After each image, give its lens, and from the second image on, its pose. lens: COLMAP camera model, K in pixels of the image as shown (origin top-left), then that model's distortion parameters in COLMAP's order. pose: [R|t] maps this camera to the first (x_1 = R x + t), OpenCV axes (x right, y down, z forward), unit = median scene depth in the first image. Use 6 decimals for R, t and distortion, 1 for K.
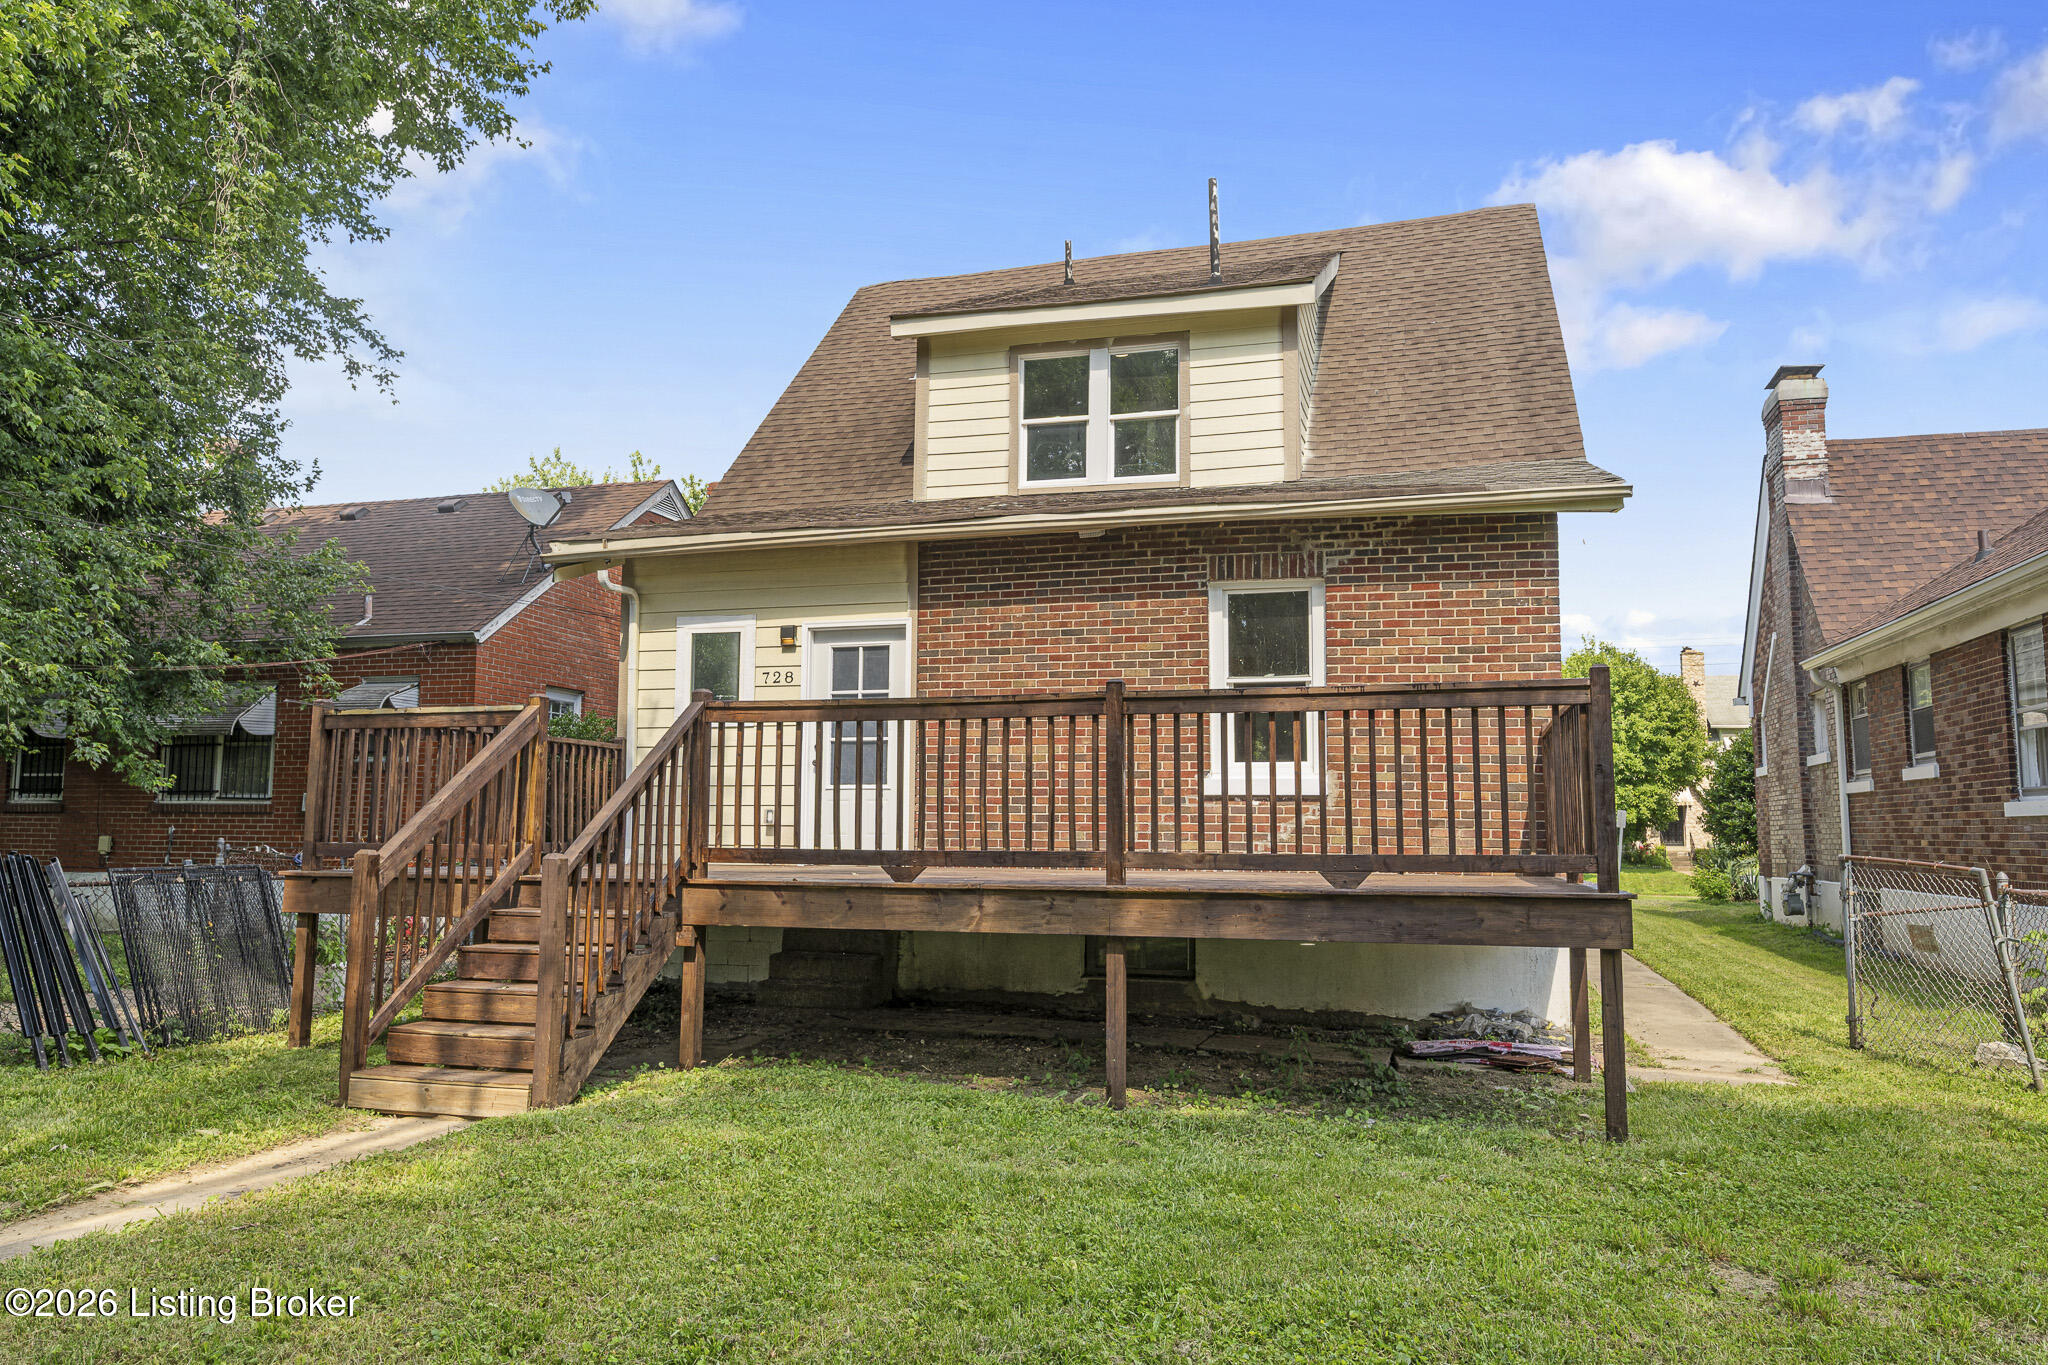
lens RADIAL K [[1366.5, 0, 1024.9], [0, 1366.5, 681.4], [0, 0, 1]] dist [0.001268, 0.000074]
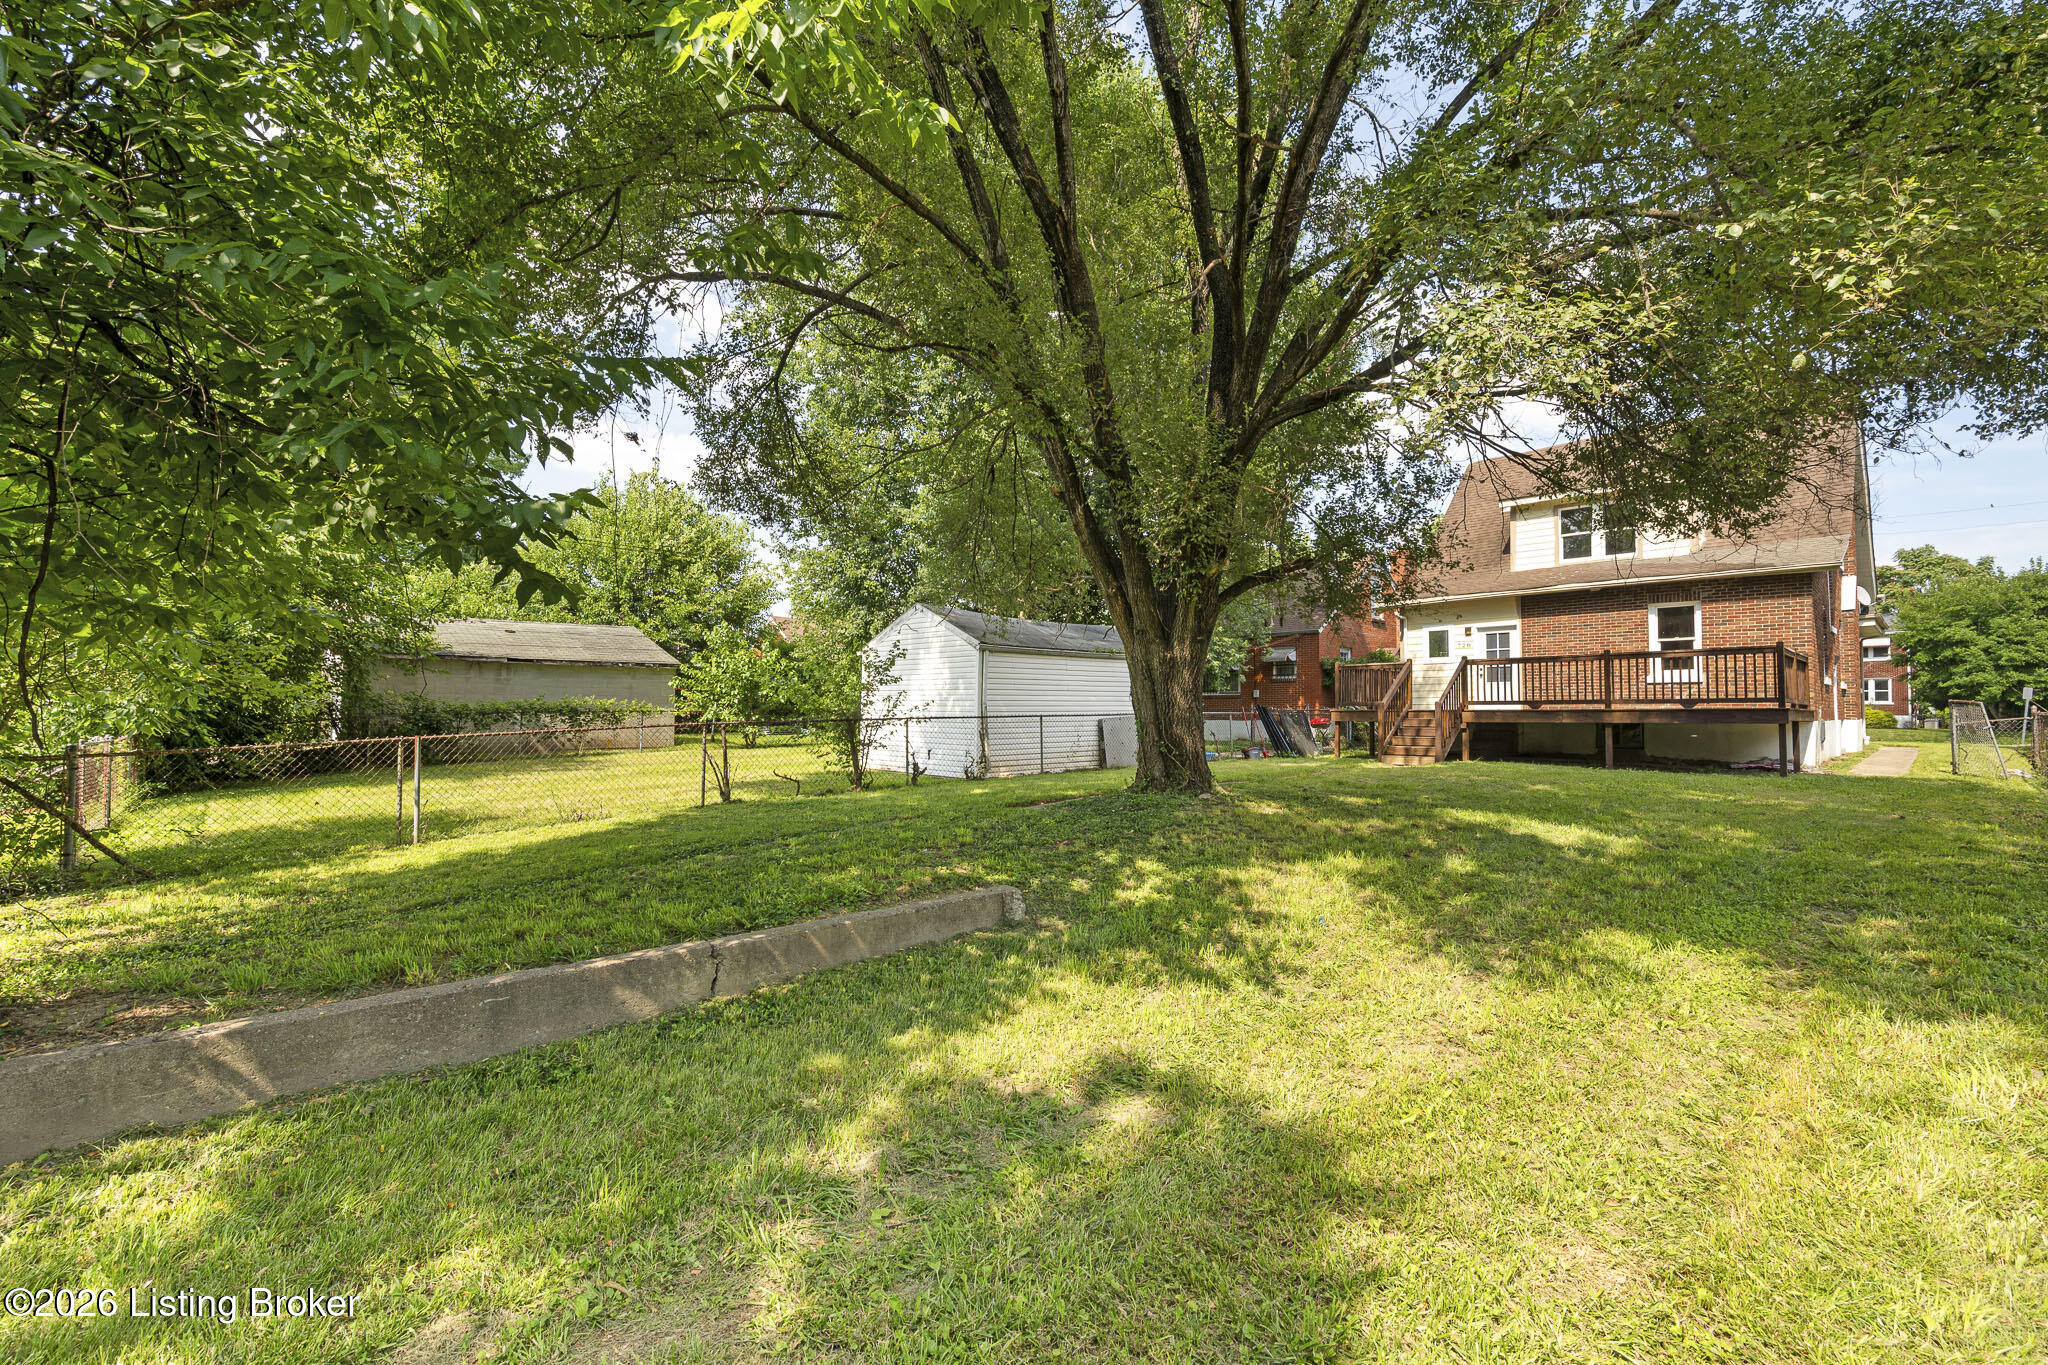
lens RADIAL K [[858.7, 0, 1019.5], [0, 858.7, 690.0], [0, 0, 1]] dist [0.001905, 0.000118]
pose [[0.859286, -0.019460, -0.511125, -0.070359], [0.060383, 0.996148, 0.063587, -0.088979], [0.507919, -0.085503, 0.857151, -1.130397]]
